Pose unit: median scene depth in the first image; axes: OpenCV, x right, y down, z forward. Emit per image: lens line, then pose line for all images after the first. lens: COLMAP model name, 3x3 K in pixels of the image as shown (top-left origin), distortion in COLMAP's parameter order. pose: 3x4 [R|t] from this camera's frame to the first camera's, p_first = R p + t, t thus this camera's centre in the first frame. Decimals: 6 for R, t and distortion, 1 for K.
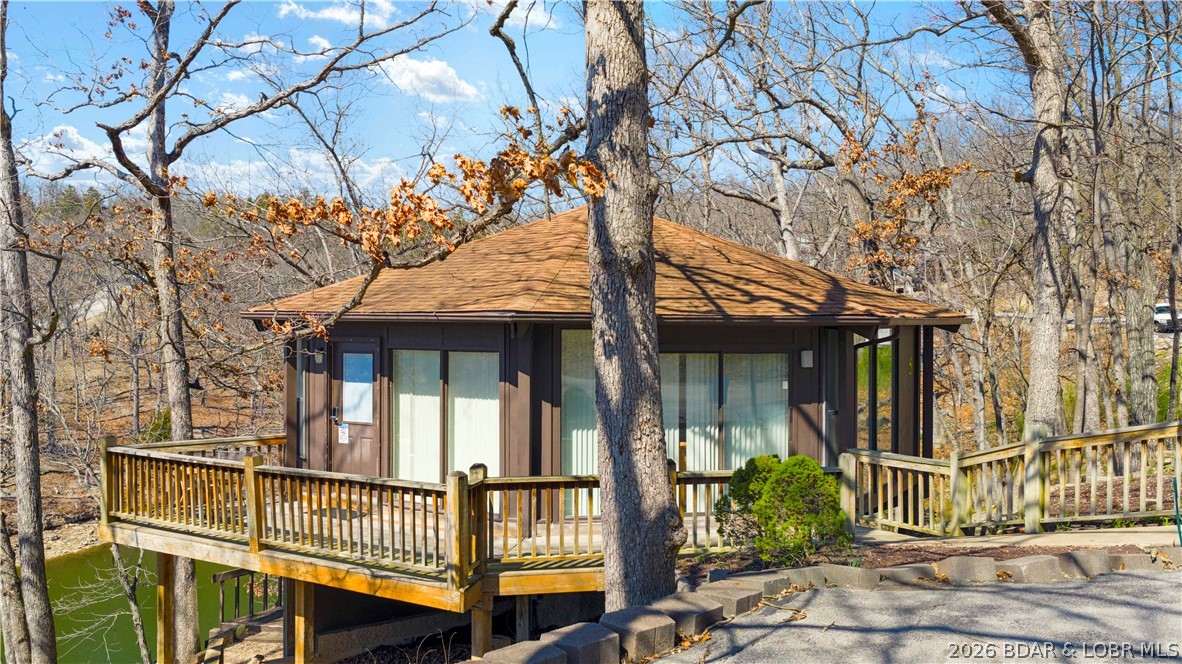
lens RADIAL K [[916.2, 0, 591.0], [0, 916.2, 332.0], [0, 0, 1]] dist [0.021075, -0.000858]
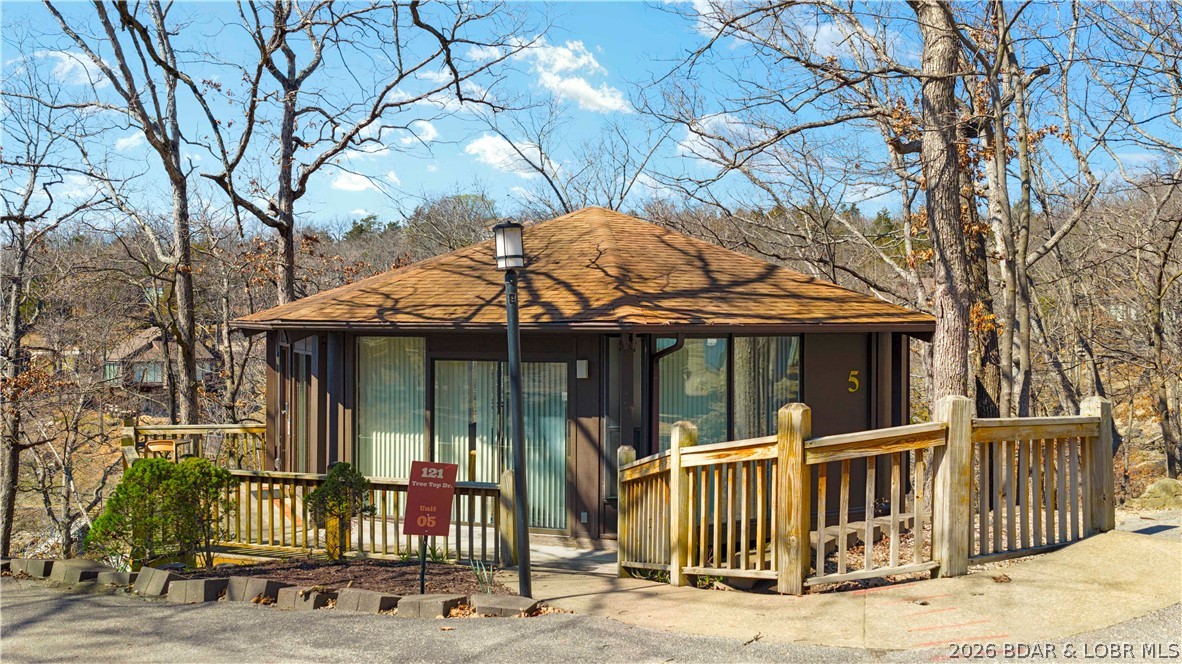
lens RADIAL K [[916.2, 0, 591.0], [0, 916.2, 332.0], [0, 0, 1]] dist [0.021075, -0.000858]
pose [[0.875107, -0.000576, -0.483929, 0.685409], [-0.002691, 0.999978, -0.006055, -0.002521], [0.483922, 0.006601, 0.875086, 0.191488]]
